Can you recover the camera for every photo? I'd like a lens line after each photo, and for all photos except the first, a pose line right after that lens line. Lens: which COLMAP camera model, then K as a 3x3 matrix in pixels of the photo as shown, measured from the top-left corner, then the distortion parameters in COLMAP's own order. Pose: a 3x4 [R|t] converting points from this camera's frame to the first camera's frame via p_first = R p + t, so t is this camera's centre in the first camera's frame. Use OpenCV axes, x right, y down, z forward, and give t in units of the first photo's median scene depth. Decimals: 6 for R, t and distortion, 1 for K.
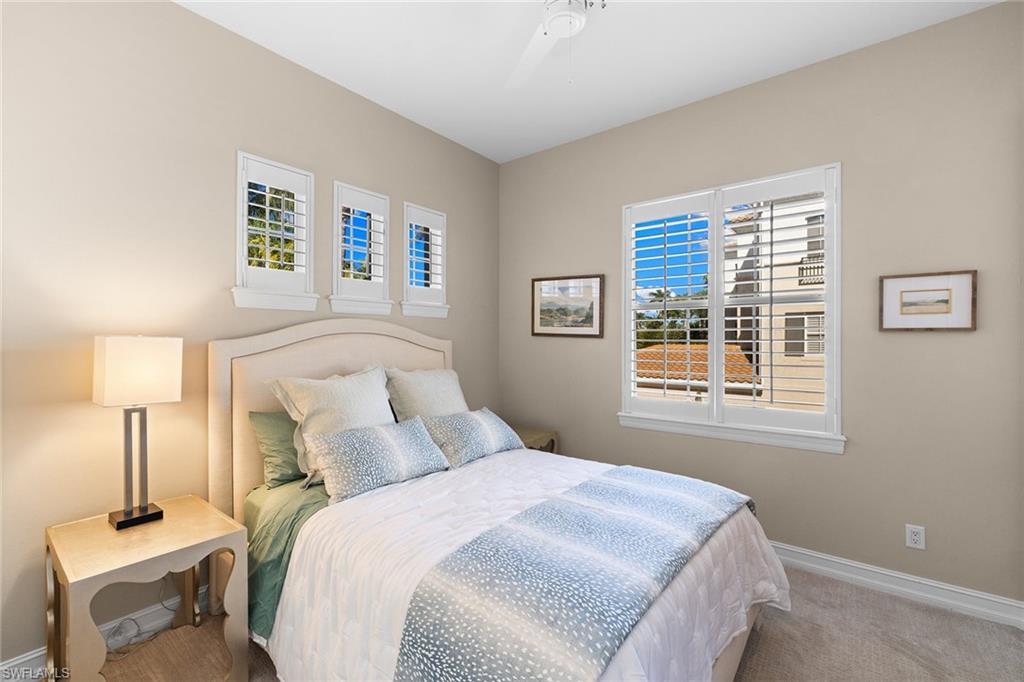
lens RADIAL K [[440.2, 0, 510.2], [0, 440.2, 340.0], [0, 0, 1]] dist [0.001309, 0.000719]
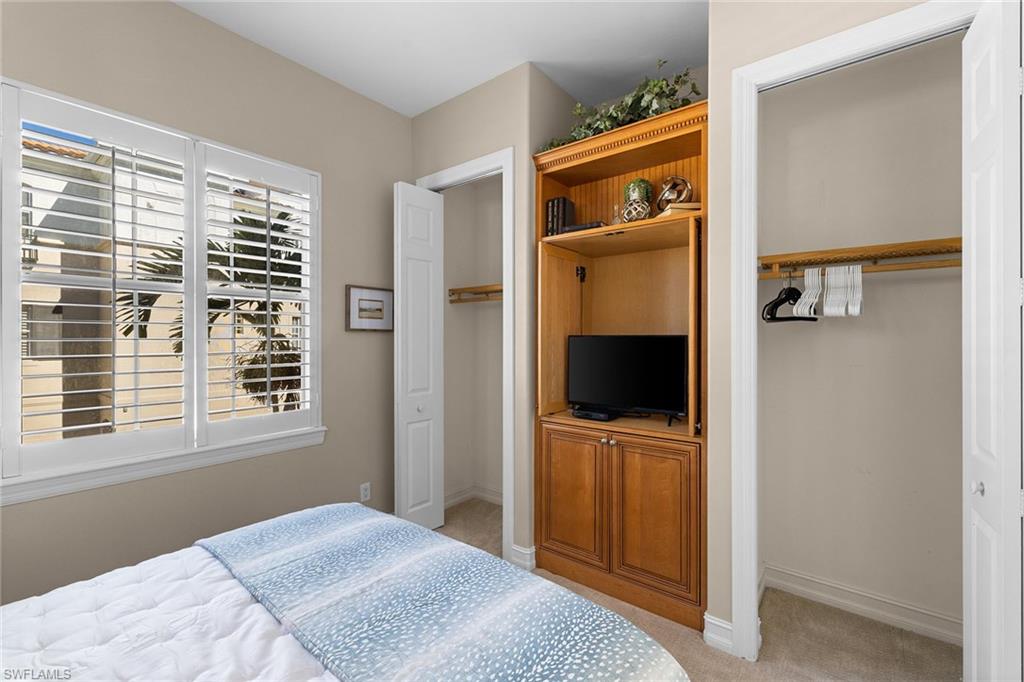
lens RADIAL K [[440.2, 0, 509.9], [0, 440.2, 340.4], [0, 0, 1]] dist [0.001309, 0.000719]
pose [[0.014557, -0.004408, 0.999884, -0.363843], [0.002341, 0.999988, 0.004375, 0.001573], [-0.999891, 0.002277, 0.014568, 0.584341]]
